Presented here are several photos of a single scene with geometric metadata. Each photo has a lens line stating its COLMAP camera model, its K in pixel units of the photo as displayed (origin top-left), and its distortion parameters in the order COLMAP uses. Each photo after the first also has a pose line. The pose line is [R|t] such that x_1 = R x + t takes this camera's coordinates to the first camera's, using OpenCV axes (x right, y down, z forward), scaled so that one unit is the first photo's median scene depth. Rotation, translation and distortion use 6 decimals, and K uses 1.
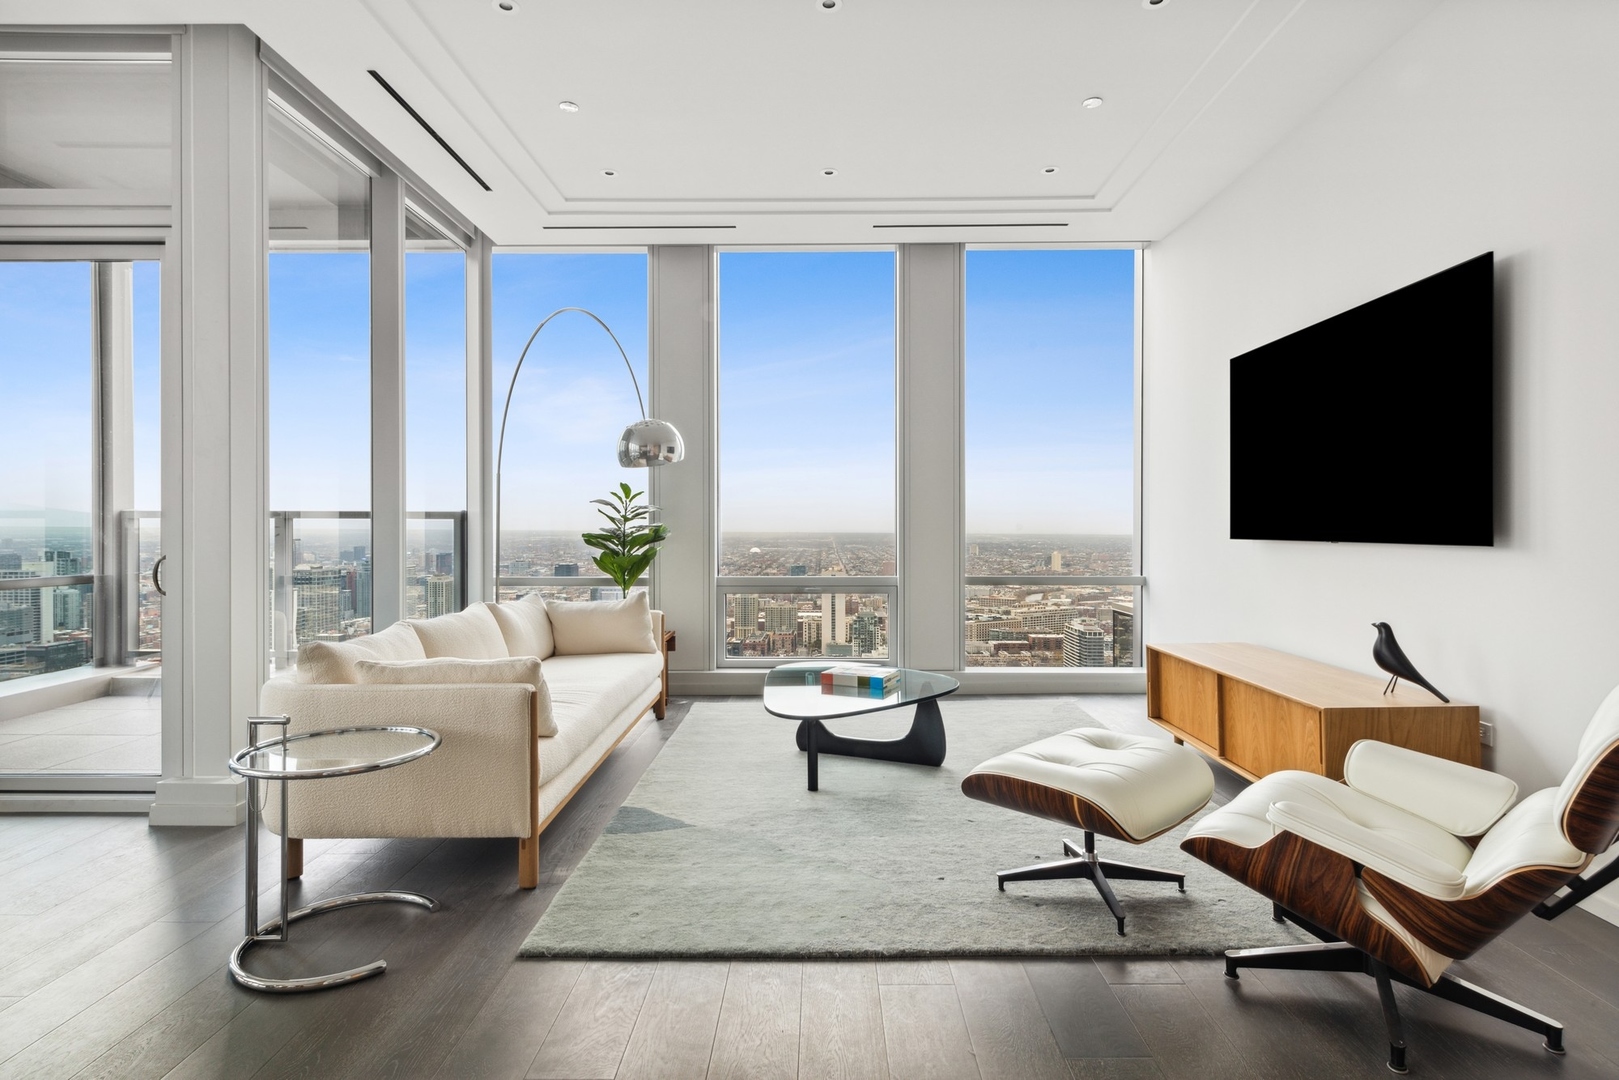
lens RADIAL K [[819.3, 0, 809.5], [0, 819.3, 540.0], [0, 0, 1]] dist [0.002907, -0.000811]
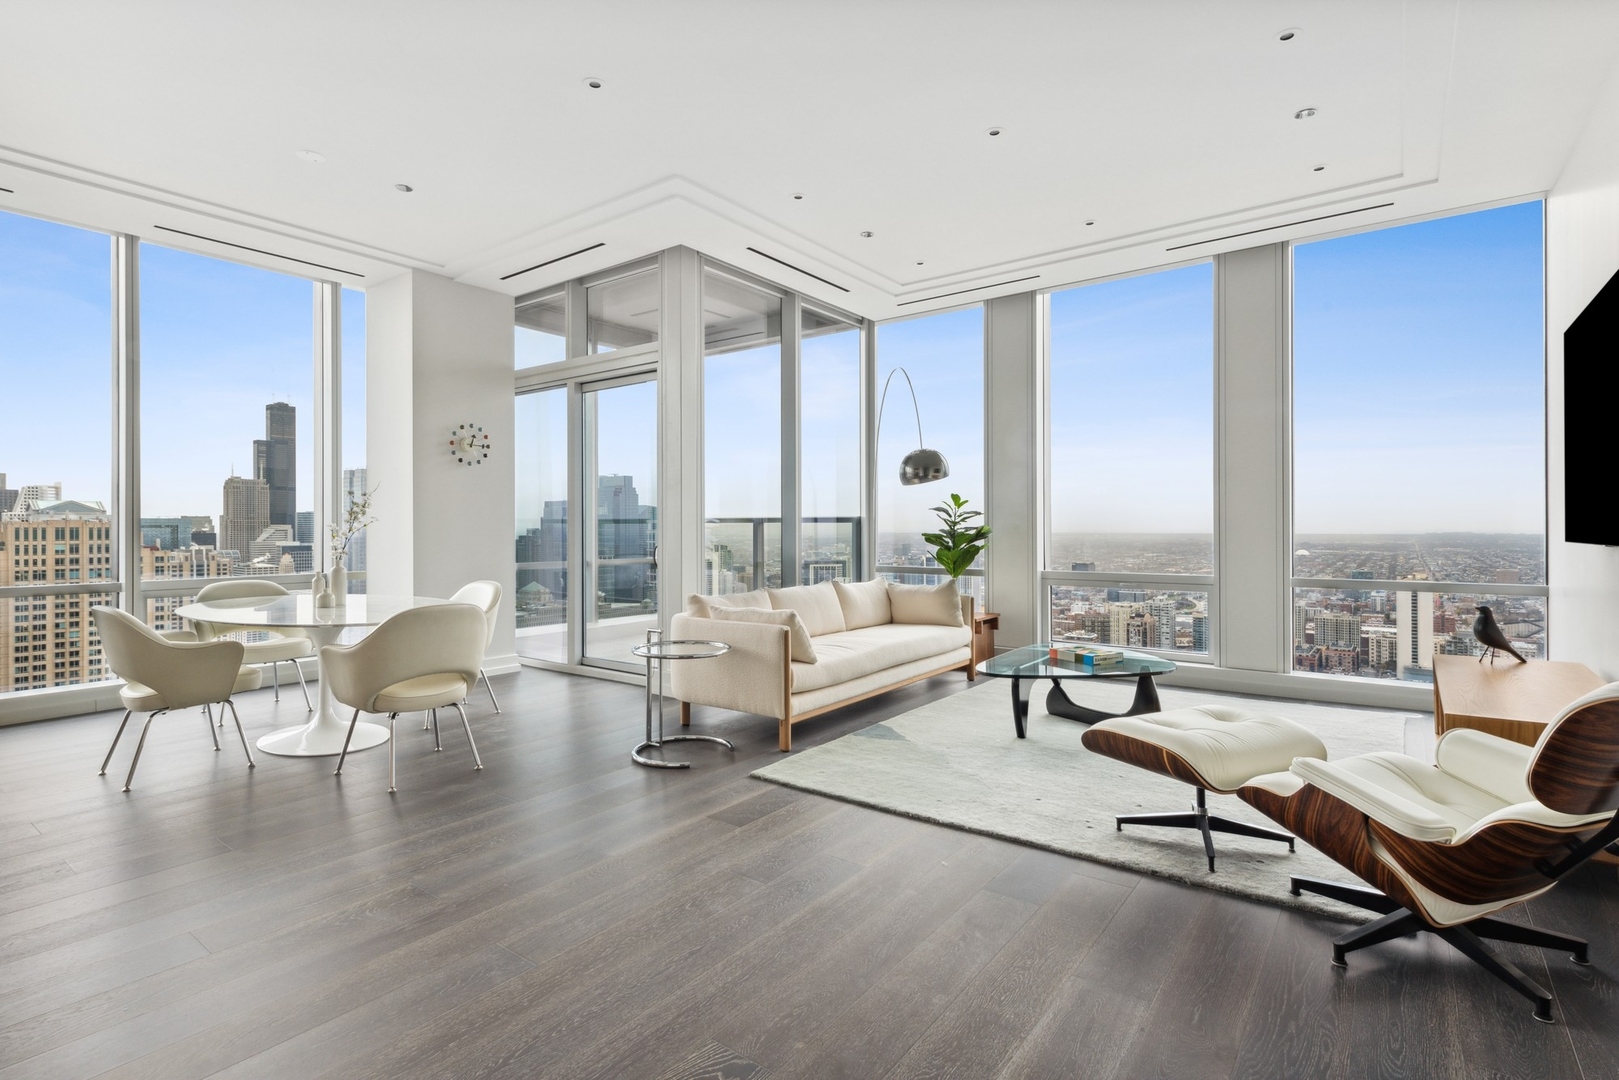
lens RADIAL K [[781.8, 0, 809.5], [0, 781.8, 540.0], [0, 0, 1]] dist [-0.001413, -0.000133]
pose [[0.805540, 0.007031, -0.592500, 0.344853], [-0.006773, 0.999974, 0.002659, 0.000721], [0.592503, 0.001871, 0.805566, -0.123559]]
